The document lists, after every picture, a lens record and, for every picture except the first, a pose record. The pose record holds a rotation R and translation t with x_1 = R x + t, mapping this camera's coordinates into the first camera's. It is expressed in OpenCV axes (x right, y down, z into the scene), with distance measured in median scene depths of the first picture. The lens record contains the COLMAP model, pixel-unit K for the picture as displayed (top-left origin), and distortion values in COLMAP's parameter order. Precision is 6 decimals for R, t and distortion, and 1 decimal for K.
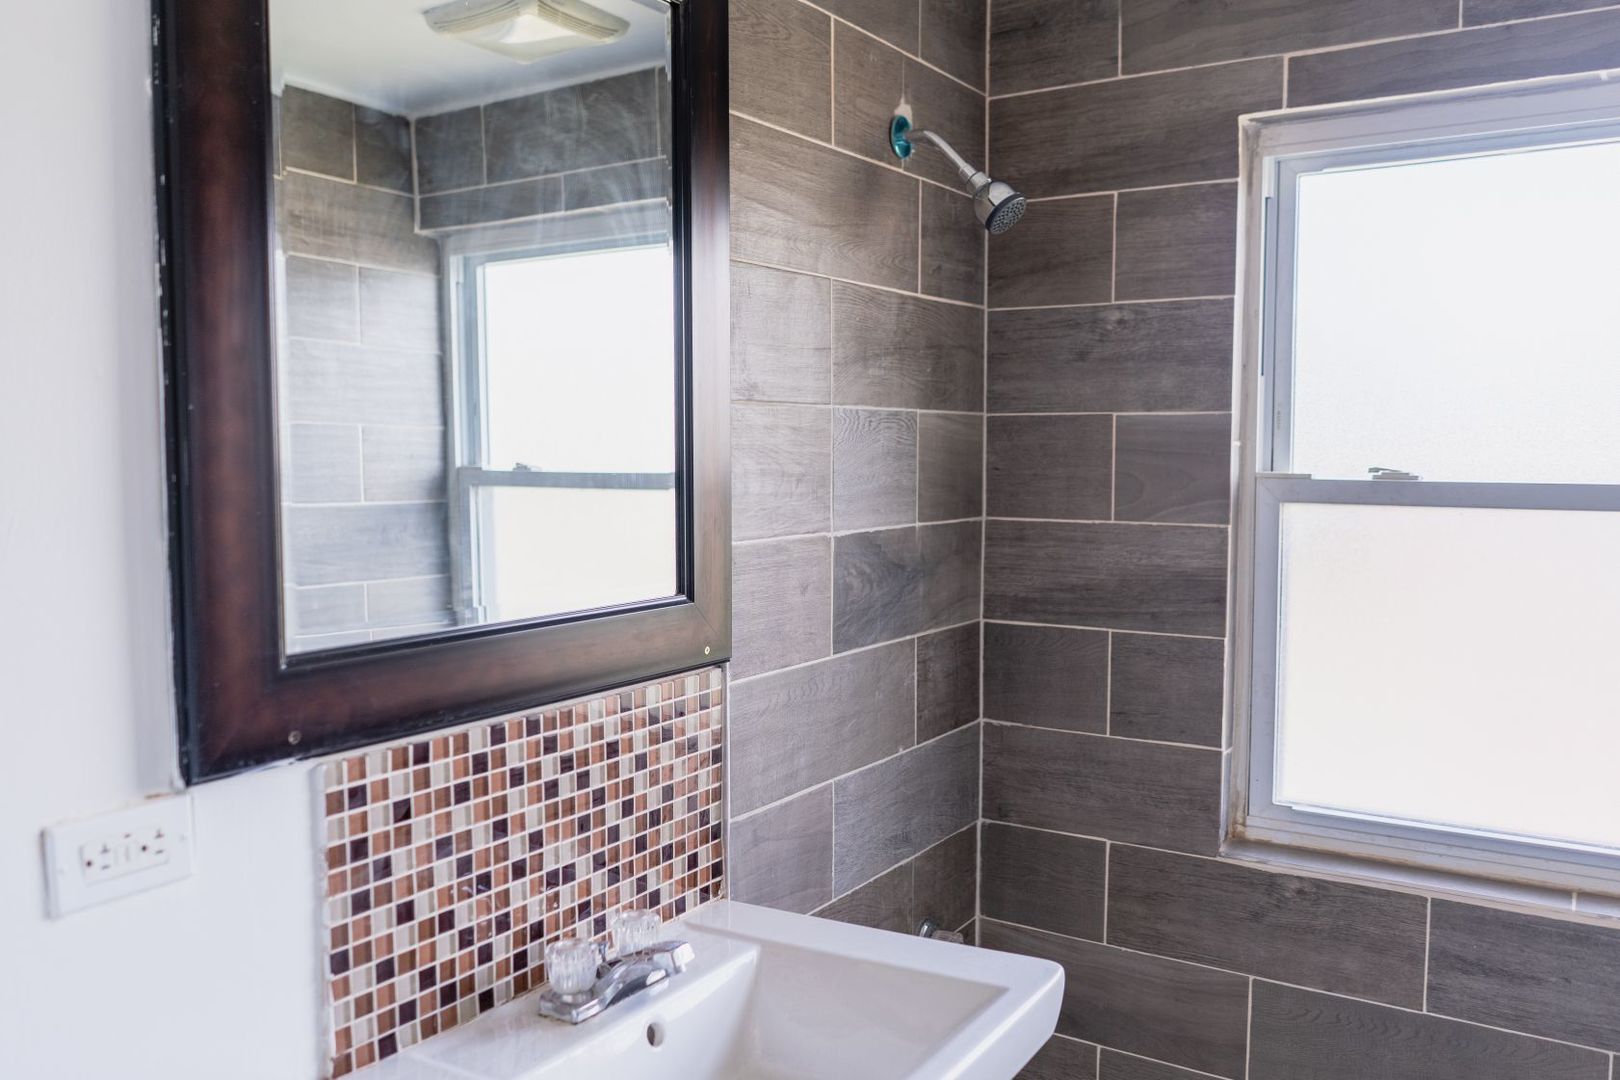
lens RADIAL K [[1277.4, 0, 810.3], [0, 1277.4, 543.5], [0, 0, 1]] dist [-0.017464, -0.003029]
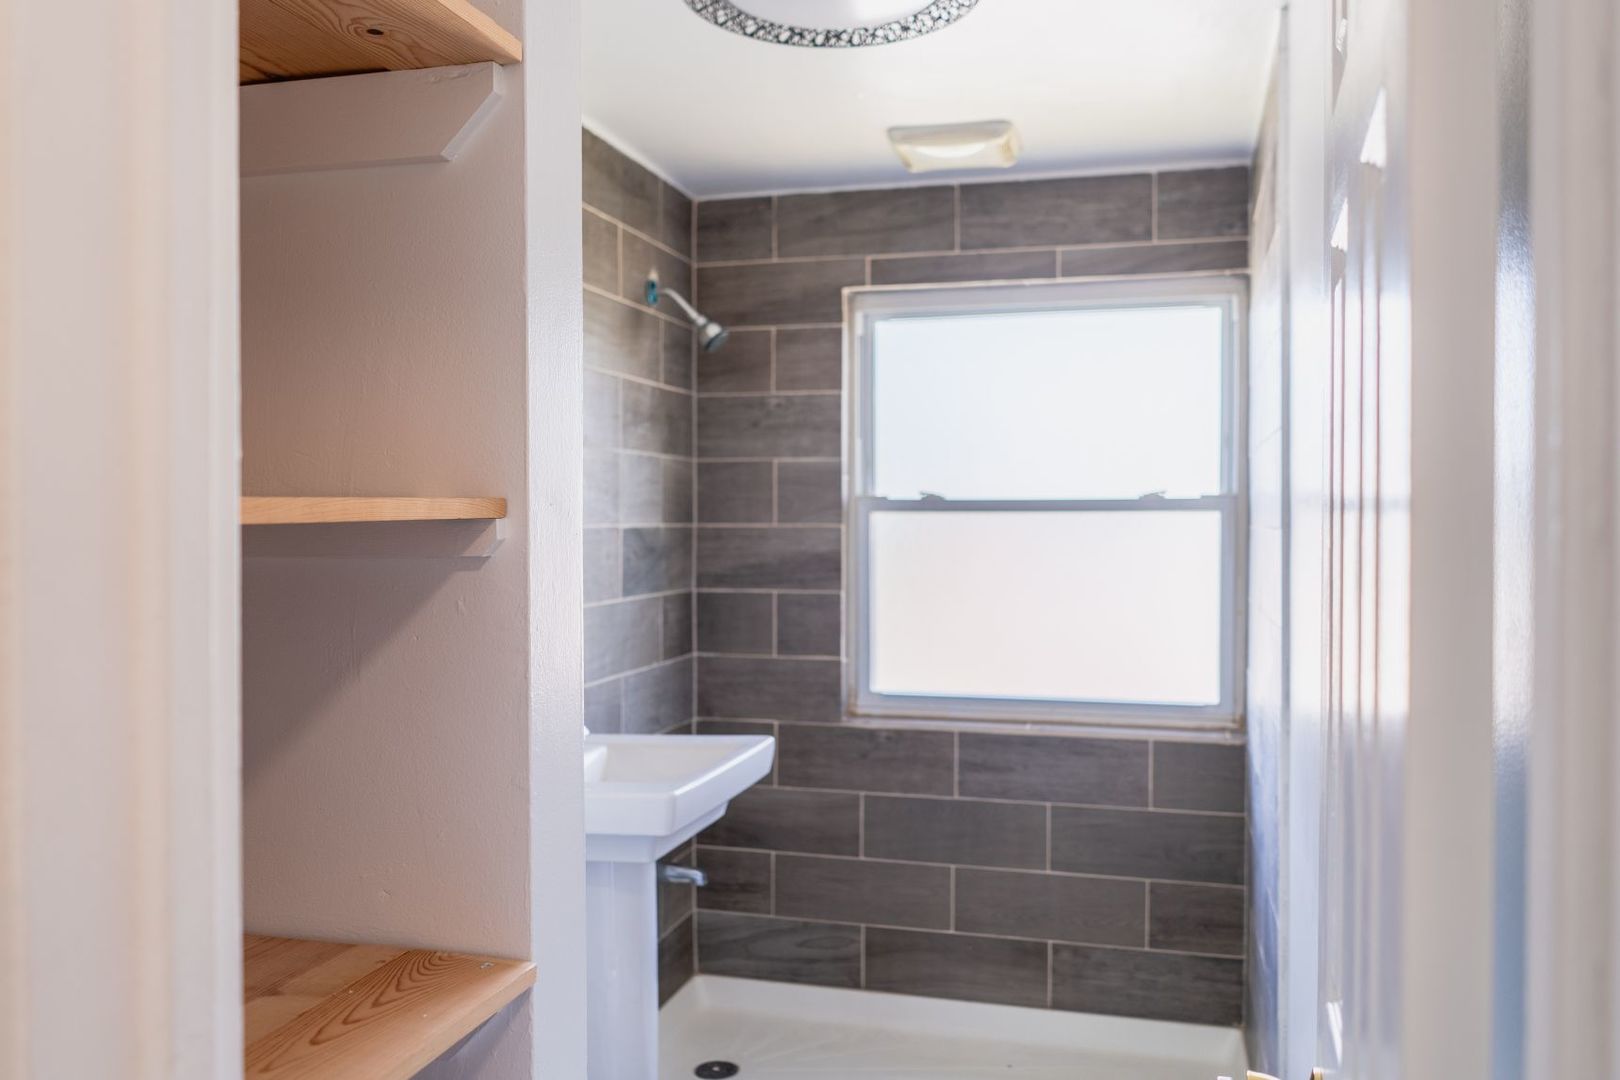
lens RADIAL K [[1277.4, 0, 808.6], [0, 1277.4, 543.1], [0, 0, 1]] dist [-0.017464, -0.003029]
pose [[0.953062, -0.005946, 0.302716, -0.230401], [0.023247, 0.998293, -0.053583, 0.099548], [-0.301881, 0.058105, 0.951573, -0.605317]]
